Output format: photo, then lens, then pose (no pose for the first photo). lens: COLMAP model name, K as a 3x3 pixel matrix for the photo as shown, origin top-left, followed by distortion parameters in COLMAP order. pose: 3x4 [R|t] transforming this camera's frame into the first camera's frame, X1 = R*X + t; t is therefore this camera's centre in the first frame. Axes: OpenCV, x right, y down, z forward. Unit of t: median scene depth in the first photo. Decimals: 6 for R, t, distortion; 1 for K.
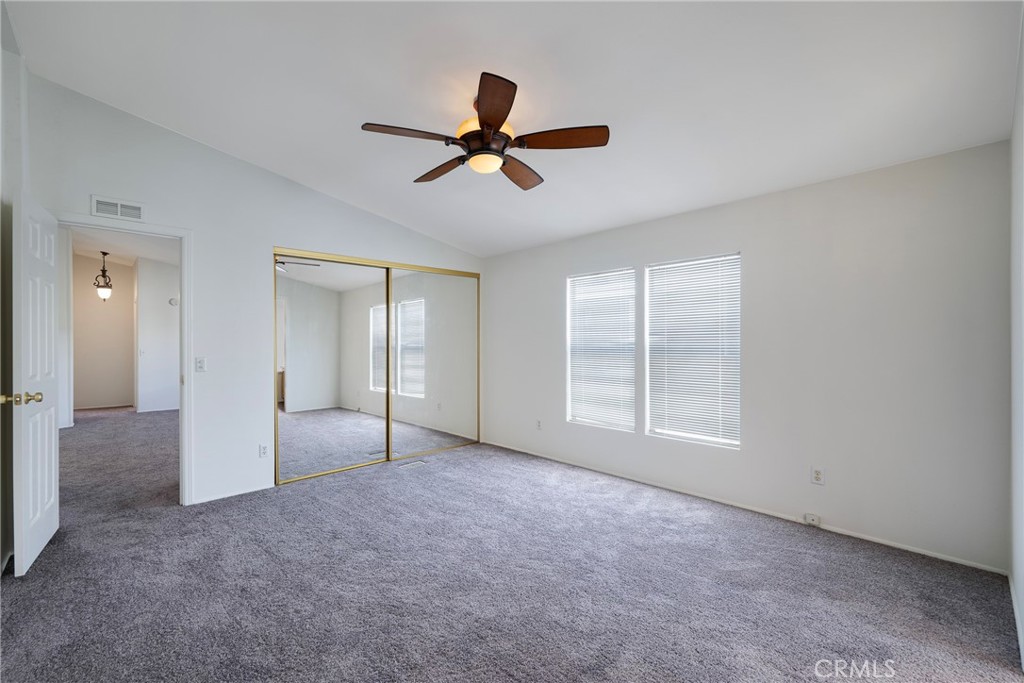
lens RADIAL K [[444.9, 0, 506.2], [0, 444.9, 341.1], [0, 0, 1]] dist [0.002017, -0.000395]
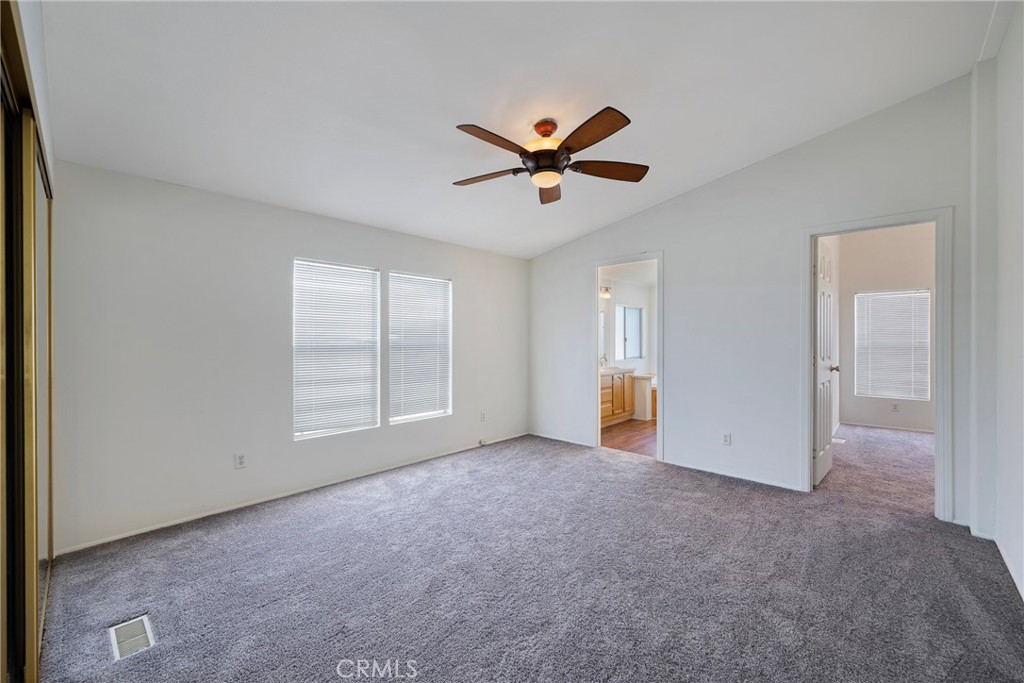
lens RADIAL K [[408.7, 0, 512.2], [0, 408.7, 341.7], [0, 0, 1]] dist [-0.002731, -0.000071]
pose [[-0.070582, -0.004123, 0.997497, -0.674093], [-0.001792, 0.999990, 0.004006, 0.001069], [-0.997504, -0.001505, -0.070589, 0.735021]]
